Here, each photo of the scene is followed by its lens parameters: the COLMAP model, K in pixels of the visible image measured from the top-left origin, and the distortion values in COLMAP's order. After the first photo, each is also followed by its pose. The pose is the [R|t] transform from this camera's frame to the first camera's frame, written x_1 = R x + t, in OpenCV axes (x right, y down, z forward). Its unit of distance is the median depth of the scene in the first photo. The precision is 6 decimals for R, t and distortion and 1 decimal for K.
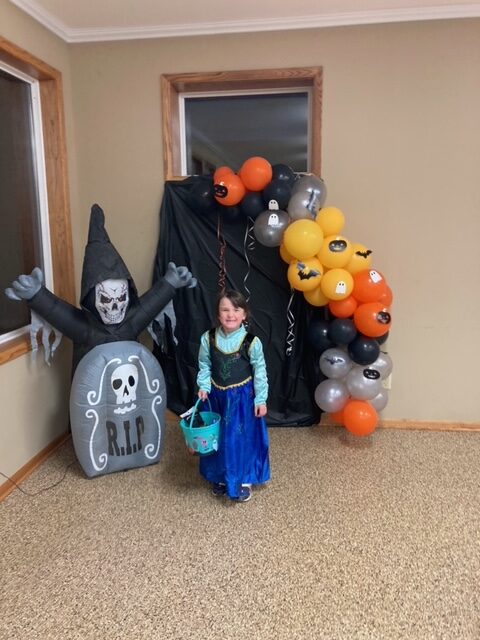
lens RADIAL K [[506.3, 0, 241.2], [0, 506.3, 315.7], [0, 0, 1]] dist [0.013601, -0.034957]
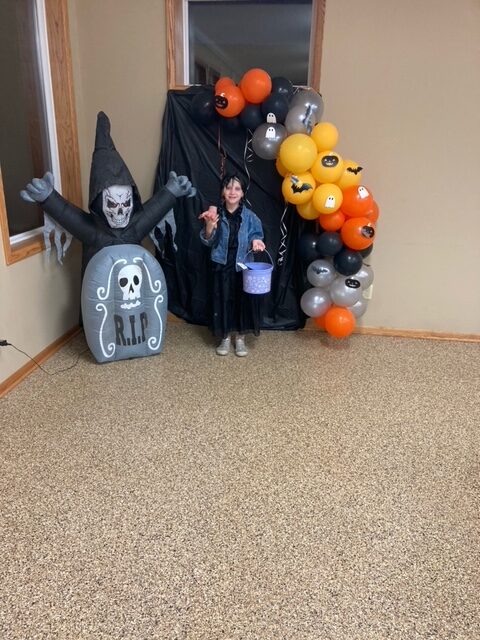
lens RADIAL K [[506.3, 0, 240.4], [0, 506.3, 326.4], [0, 0, 1]] dist [0.013601, -0.034957]
pose [[0.999336, 0.036372, 0.002309, 0.013458], [-0.036200, 0.983249, 0.178636, 0.019301], [0.004227, -0.178601, 0.983913, -0.106320]]
